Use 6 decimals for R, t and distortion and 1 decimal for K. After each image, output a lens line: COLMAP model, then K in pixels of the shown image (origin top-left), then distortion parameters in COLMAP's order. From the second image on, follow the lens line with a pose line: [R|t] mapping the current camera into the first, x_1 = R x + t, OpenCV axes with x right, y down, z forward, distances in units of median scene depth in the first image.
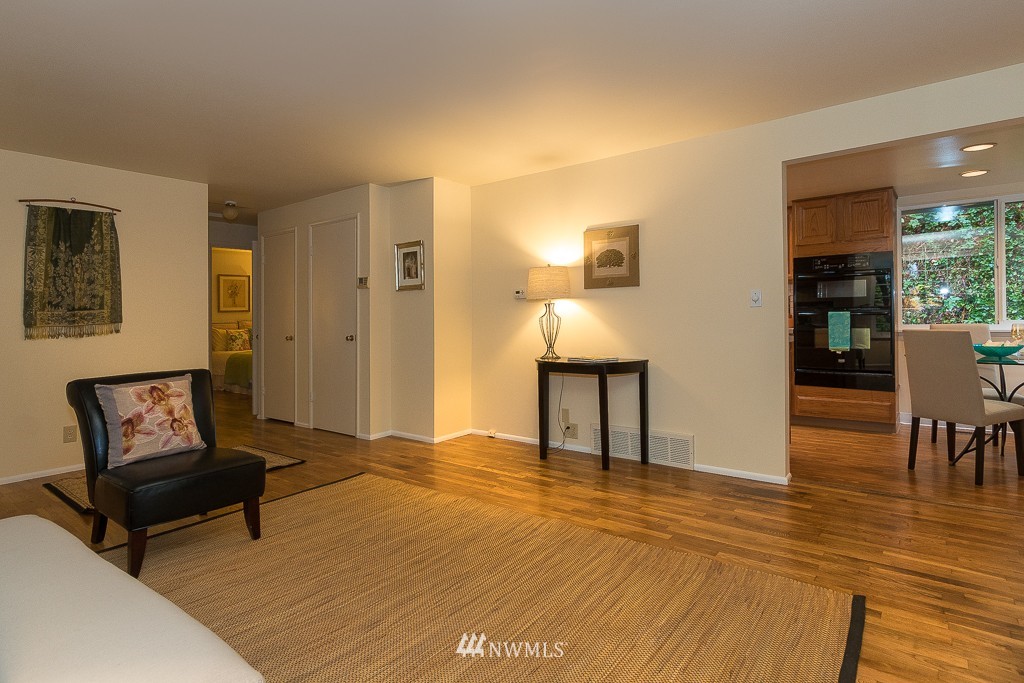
lens RADIAL K [[546.2, 0, 494.1], [0, 546.2, 316.4], [0, 0, 1]] dist [0.006980, -0.000404]
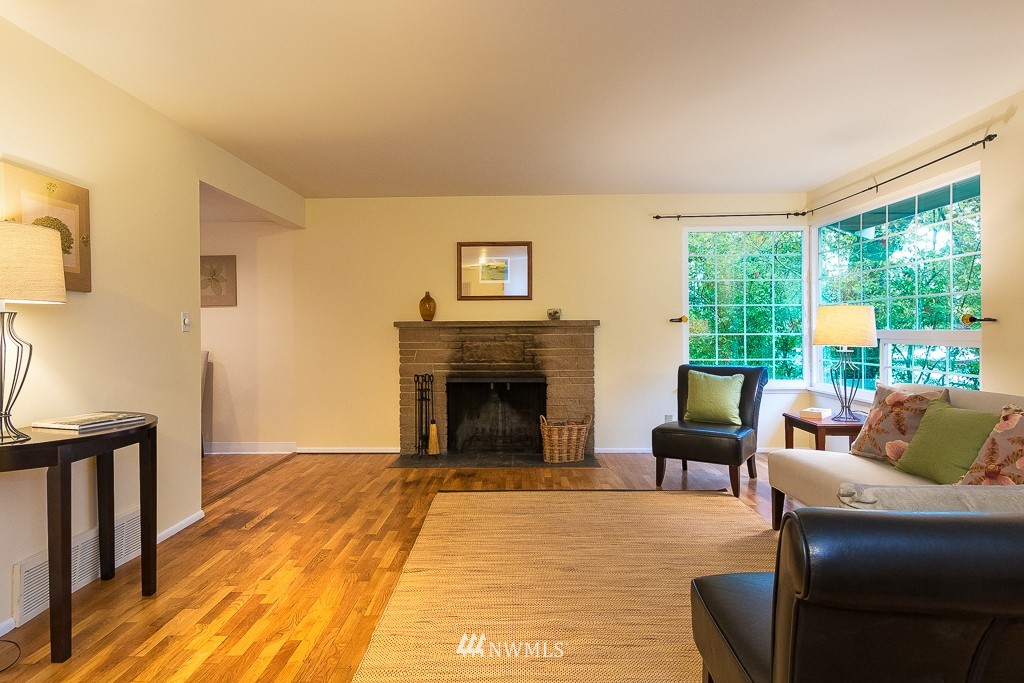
lens RADIAL K [[623.6, 0, 508.8], [0, 623.6, 337.2], [0, 0, 1]] dist [0.010551, 0.002619]
pose [[-0.617581, 0.011024, 0.786430, -0.581668], [0.017391, 0.999849, -0.000359, 0.002799], [-0.786315, 0.013455, -0.617680, 1.095080]]
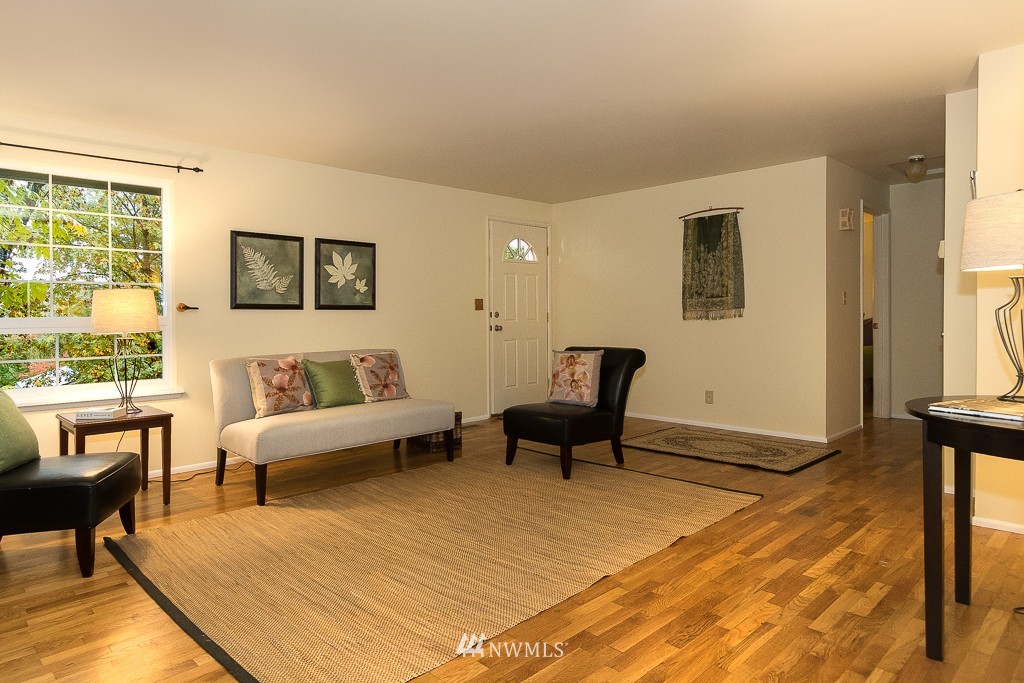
lens RADIAL K [[623.6, 0, 473.1], [0, 623.6, 314.6], [0, 0, 1]] dist [0.010551, 0.002619]
pose [[-0.129762, 0.023569, -0.991265, 0.738318], [0.014587, 0.999655, 0.021859, -0.012600], [0.991438, -0.011623, -0.130061, 0.689088]]
